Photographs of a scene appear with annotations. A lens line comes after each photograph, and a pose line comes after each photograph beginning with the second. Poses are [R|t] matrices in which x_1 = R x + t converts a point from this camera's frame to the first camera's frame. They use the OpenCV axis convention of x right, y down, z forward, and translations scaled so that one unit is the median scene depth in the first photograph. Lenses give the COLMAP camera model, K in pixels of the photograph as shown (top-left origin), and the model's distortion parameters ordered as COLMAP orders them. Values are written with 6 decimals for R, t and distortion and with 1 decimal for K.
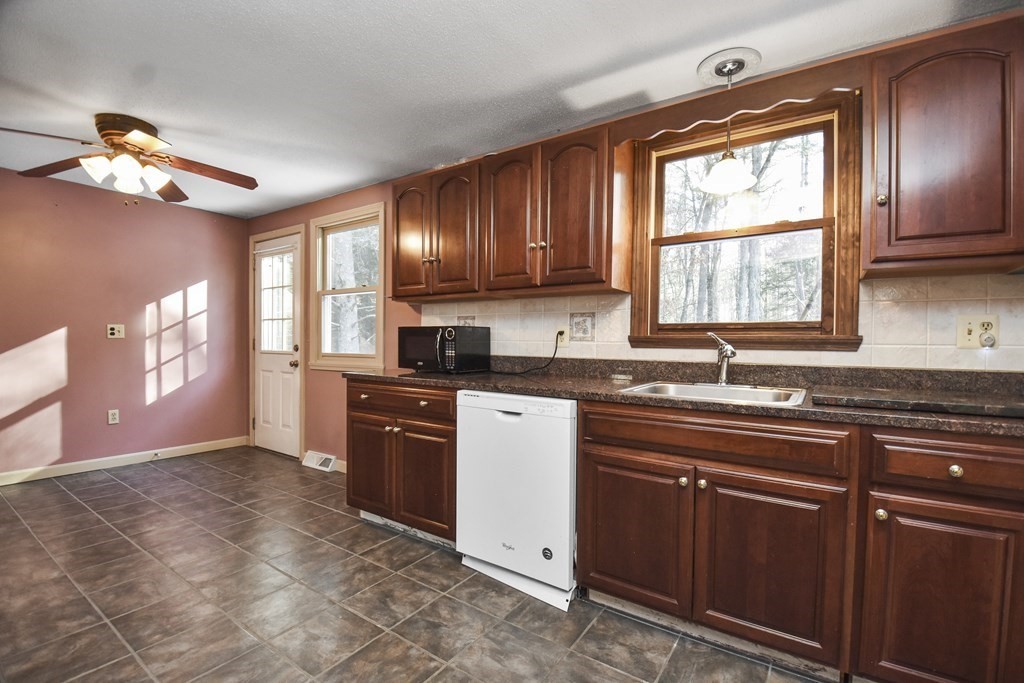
lens RADIAL K [[453.4, 0, 512.0], [0, 453.4, 341.5], [0, 0, 1]] dist [-0.020345, -0.000031]
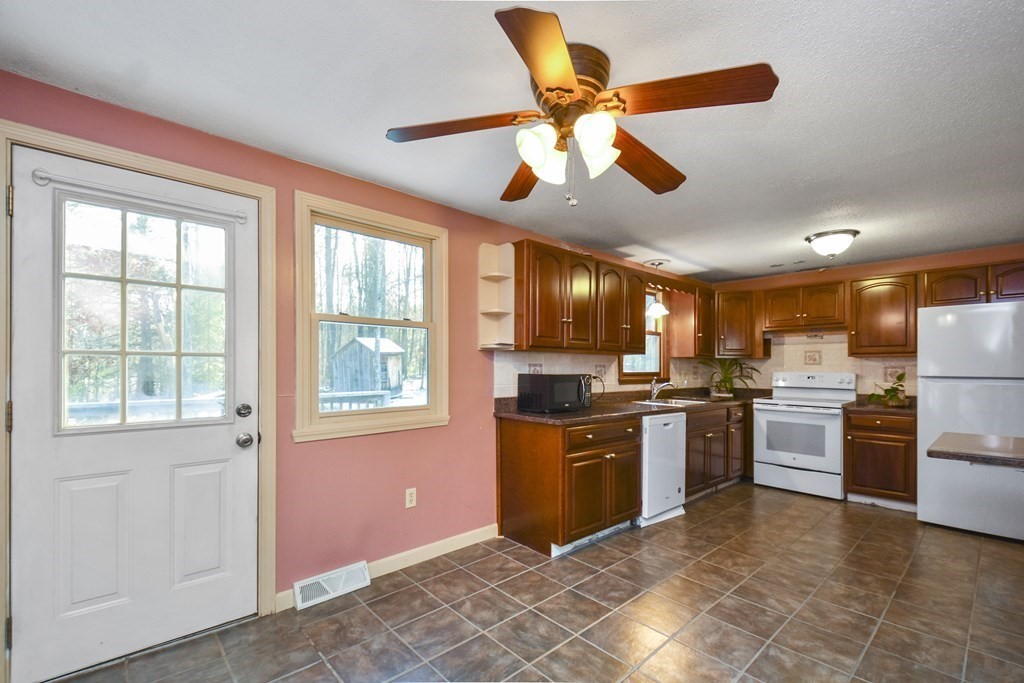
lens RADIAL K [[442.5, 0, 511.2], [0, 442.5, 368.4], [0, 0, 1]] dist [0.000872, 0.000005]
pose [[0.241470, -0.003326, 0.970403, -1.527822], [0.007377, 0.999972, 0.001592, -0.057115], [-0.970380, 0.006774, 0.241487, 0.954215]]
